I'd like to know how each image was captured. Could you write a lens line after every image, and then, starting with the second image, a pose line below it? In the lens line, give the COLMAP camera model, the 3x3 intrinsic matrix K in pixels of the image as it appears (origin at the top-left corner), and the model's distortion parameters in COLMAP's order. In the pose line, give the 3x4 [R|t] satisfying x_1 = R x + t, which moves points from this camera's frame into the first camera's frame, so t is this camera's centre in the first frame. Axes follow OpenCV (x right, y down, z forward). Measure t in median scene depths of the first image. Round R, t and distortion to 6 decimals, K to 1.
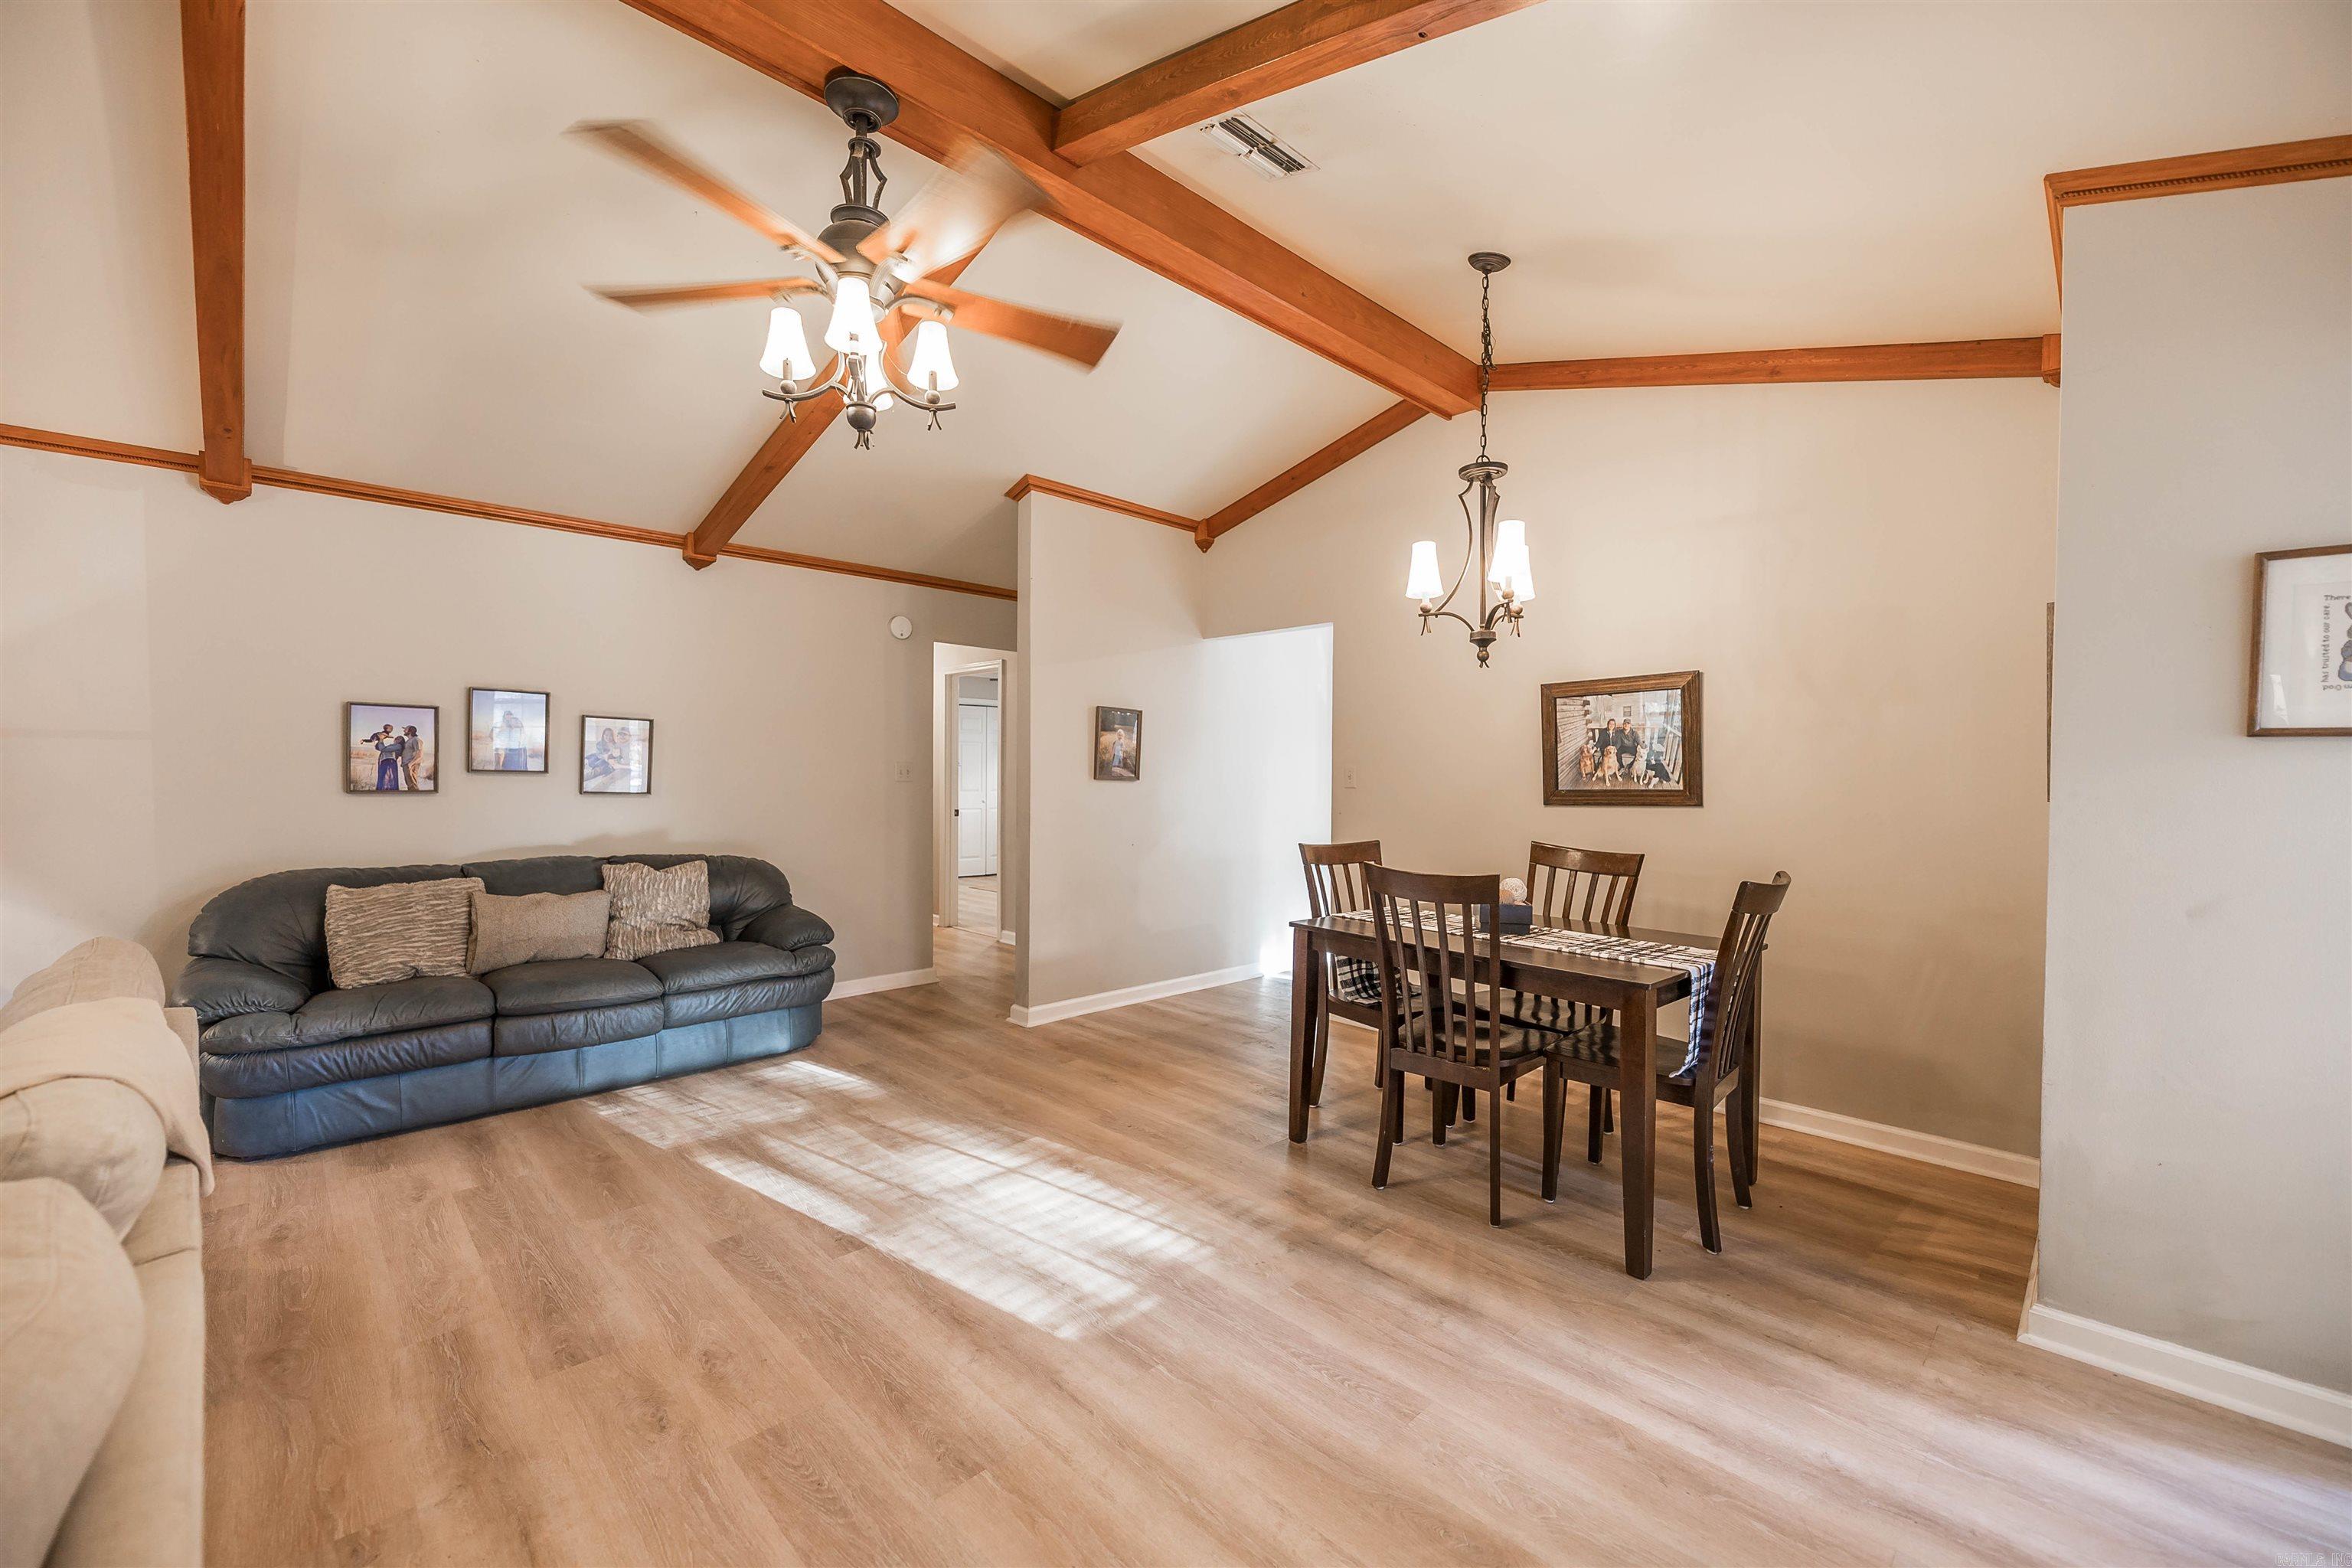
lens RADIAL K [[938.6, 0, 1176.0], [0, 938.6, 784.0], [0, 0, 1]] dist [-0.002159, -0.000569]
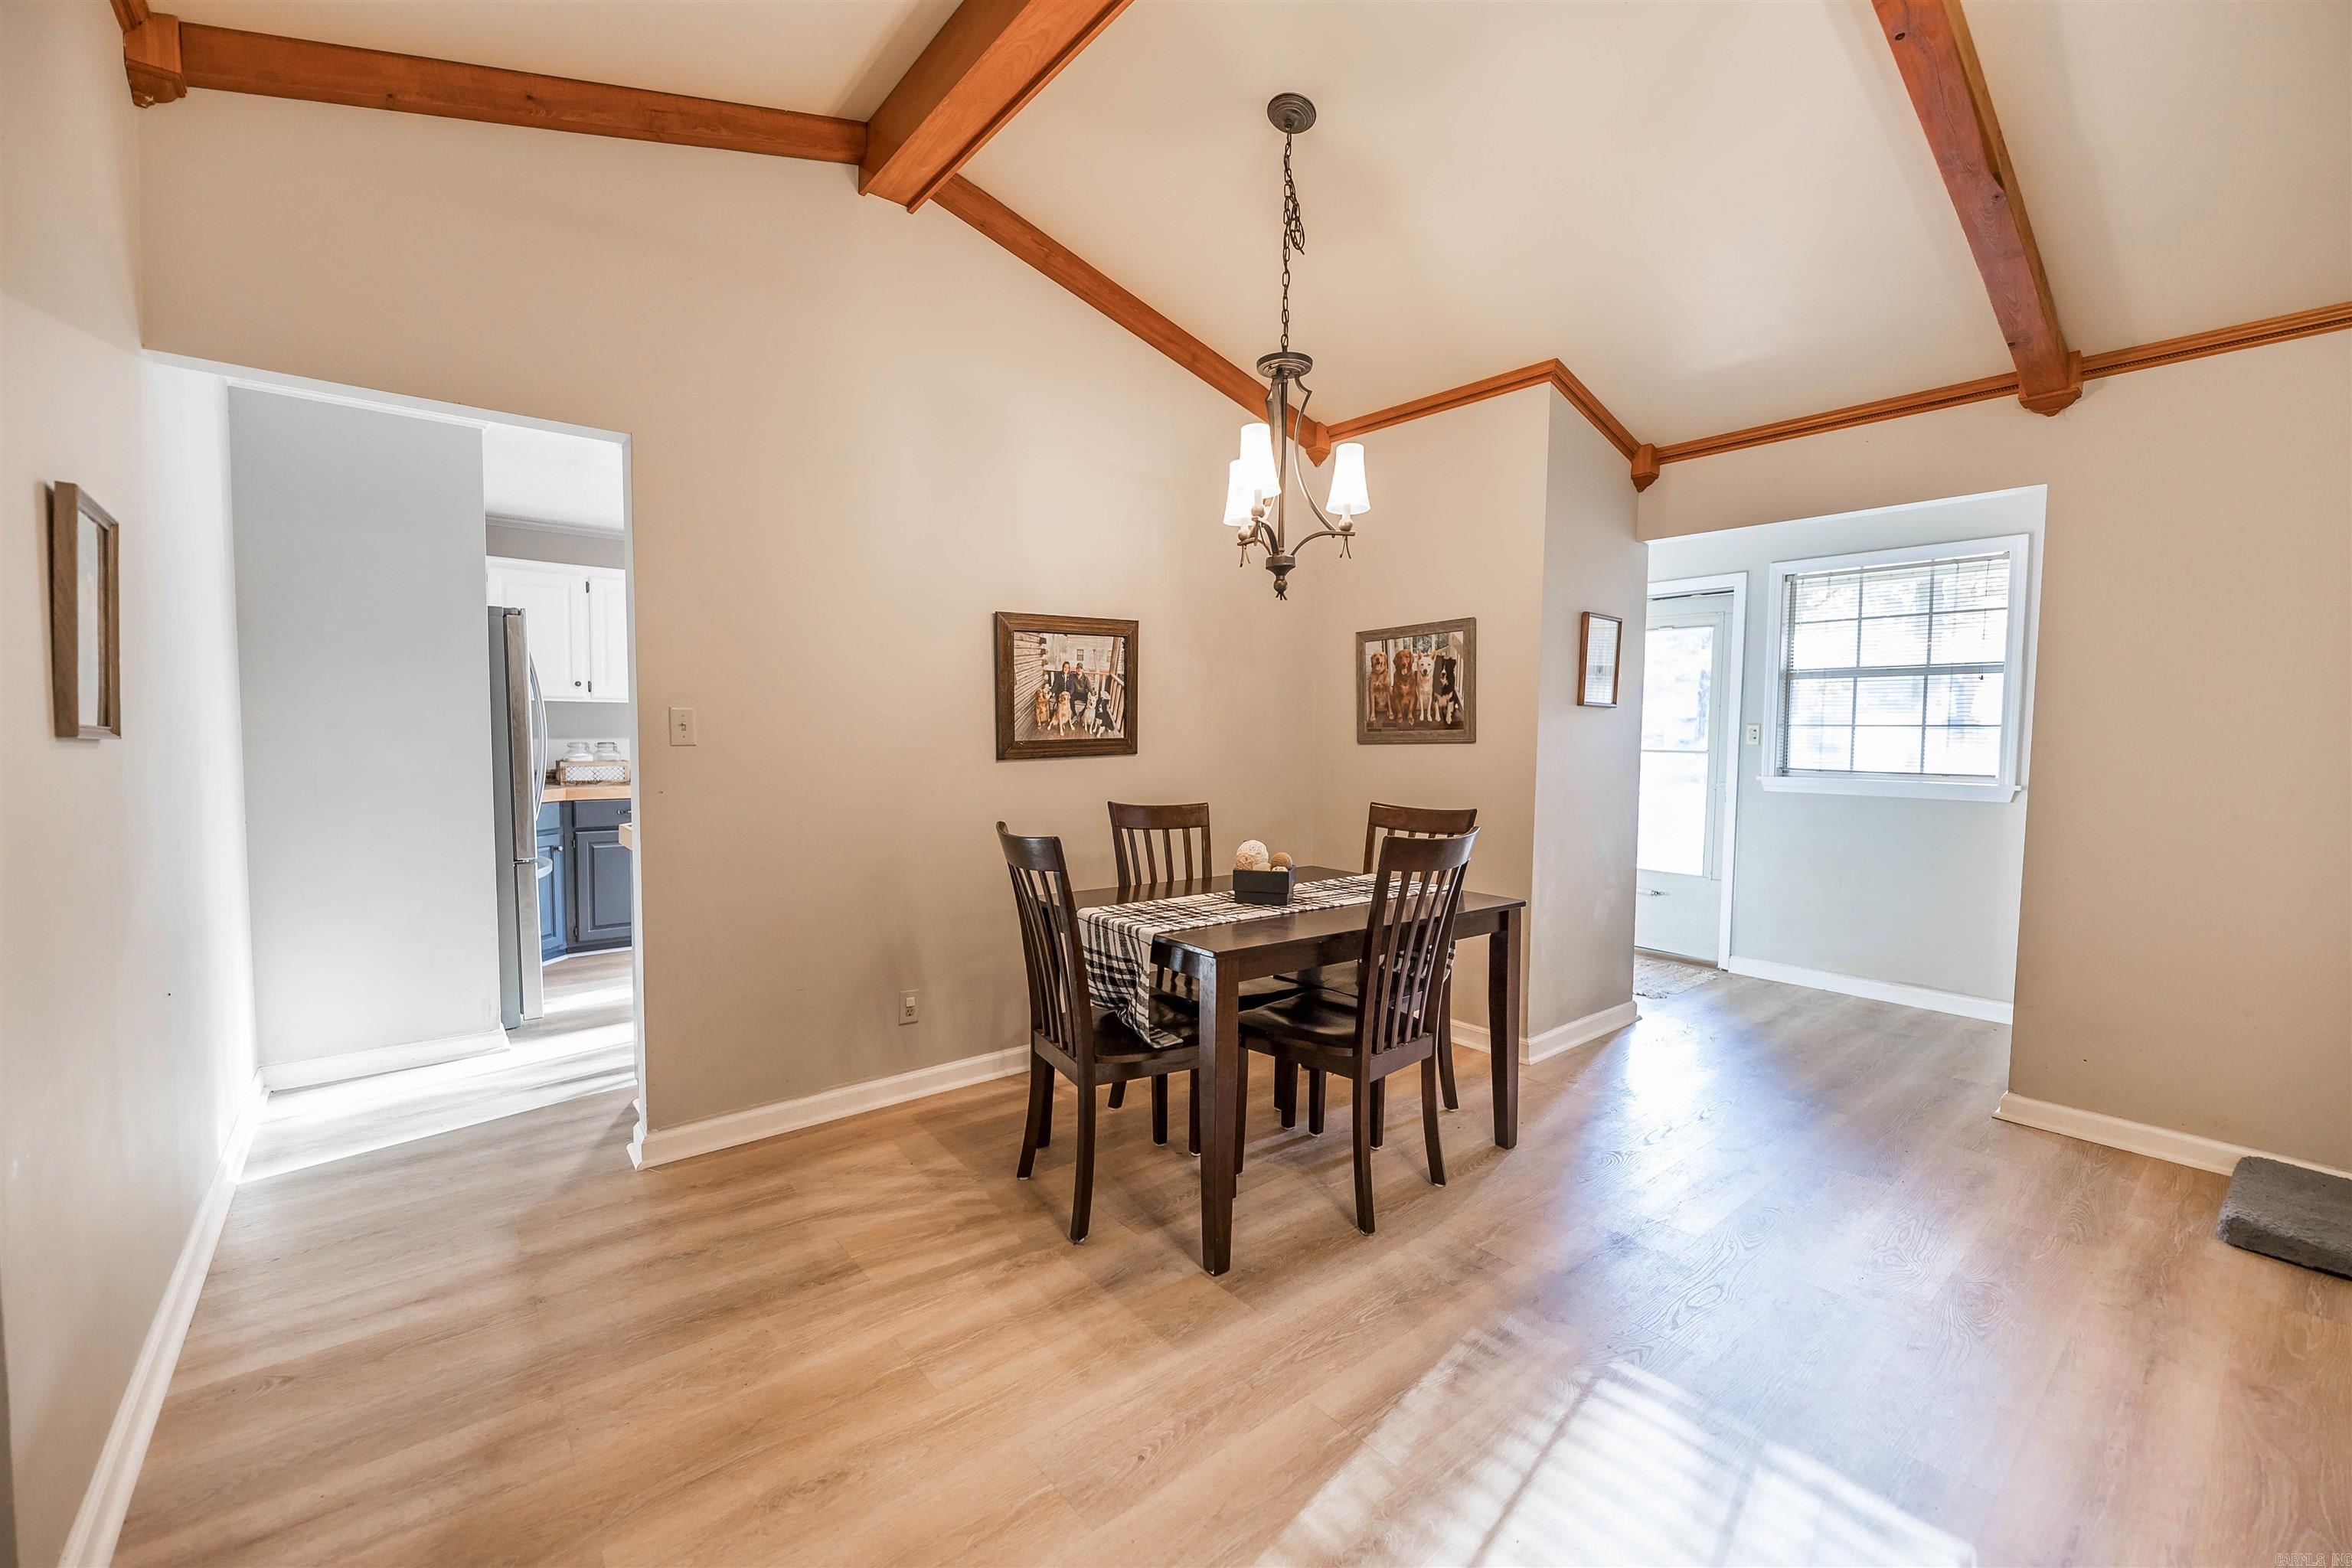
lens RADIAL K [[938.6, 0, 1176.0], [0, 938.6, 784.0], [0, 0, 1]] dist [-0.002159, -0.000569]
pose [[0.091265, -0.065730, 0.993655, -0.439155], [0.006656, 0.997837, 0.065395, -0.009996], [-0.995804, 0.000645, 0.091505, 0.818595]]
